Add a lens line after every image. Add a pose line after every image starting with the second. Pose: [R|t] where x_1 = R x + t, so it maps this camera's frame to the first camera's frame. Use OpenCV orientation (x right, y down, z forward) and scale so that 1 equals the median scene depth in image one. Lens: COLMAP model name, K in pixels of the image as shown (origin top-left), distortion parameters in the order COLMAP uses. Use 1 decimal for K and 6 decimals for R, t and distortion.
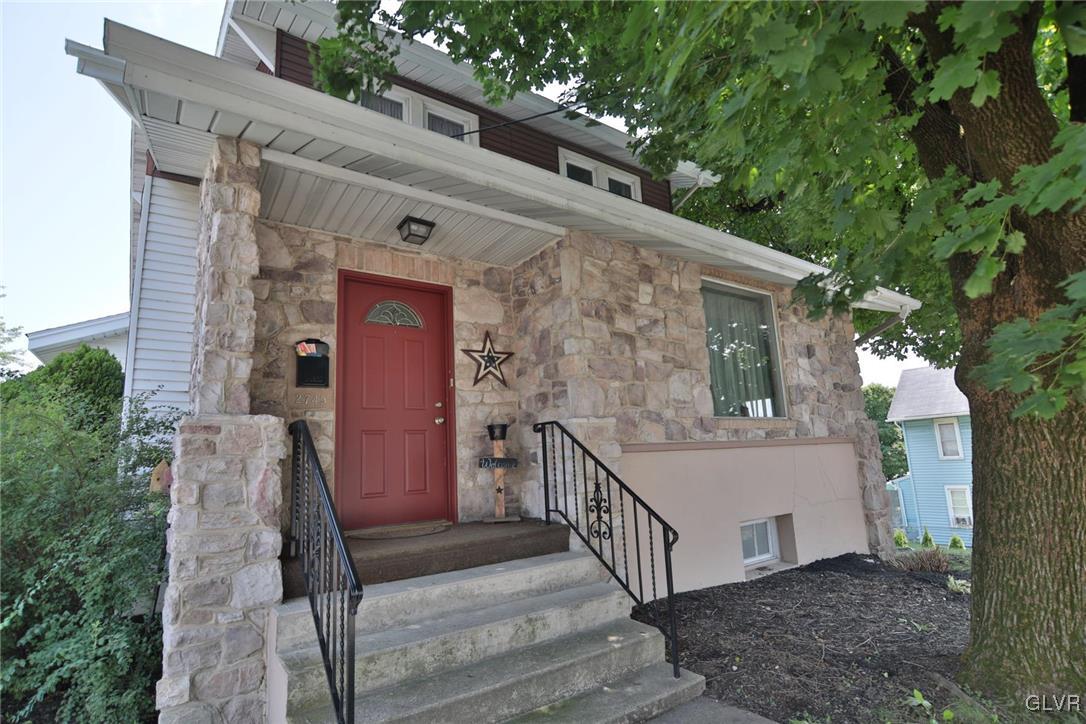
lens RADIAL K [[543.7, 0, 541.8], [0, 543.7, 368.0], [0, 0, 1]] dist [-0.023285, -0.000267]
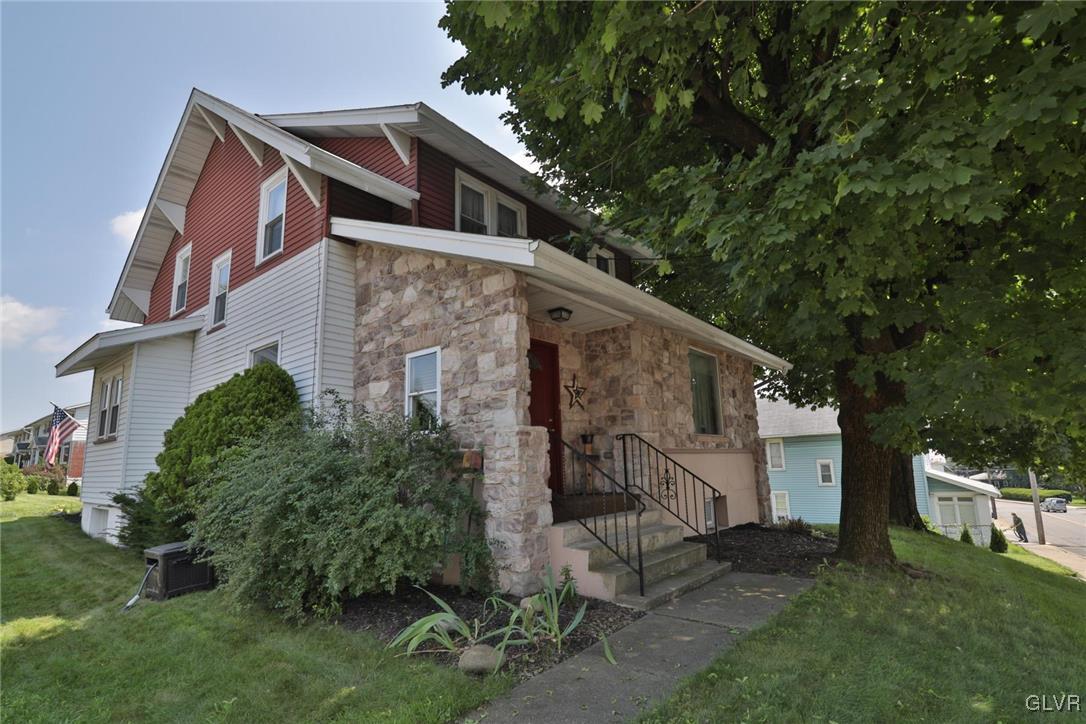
lens RADIAL K [[529.8, 0, 540.0], [0, 529.8, 372.7], [0, 0, 1]] dist [-0.014744, 0.000061]
pose [[0.965495, 0.065583, 0.252030, -0.593364], [-0.063171, 0.997846, -0.017659, -0.039381], [-0.252645, 0.001129, 0.967558, -0.461781]]
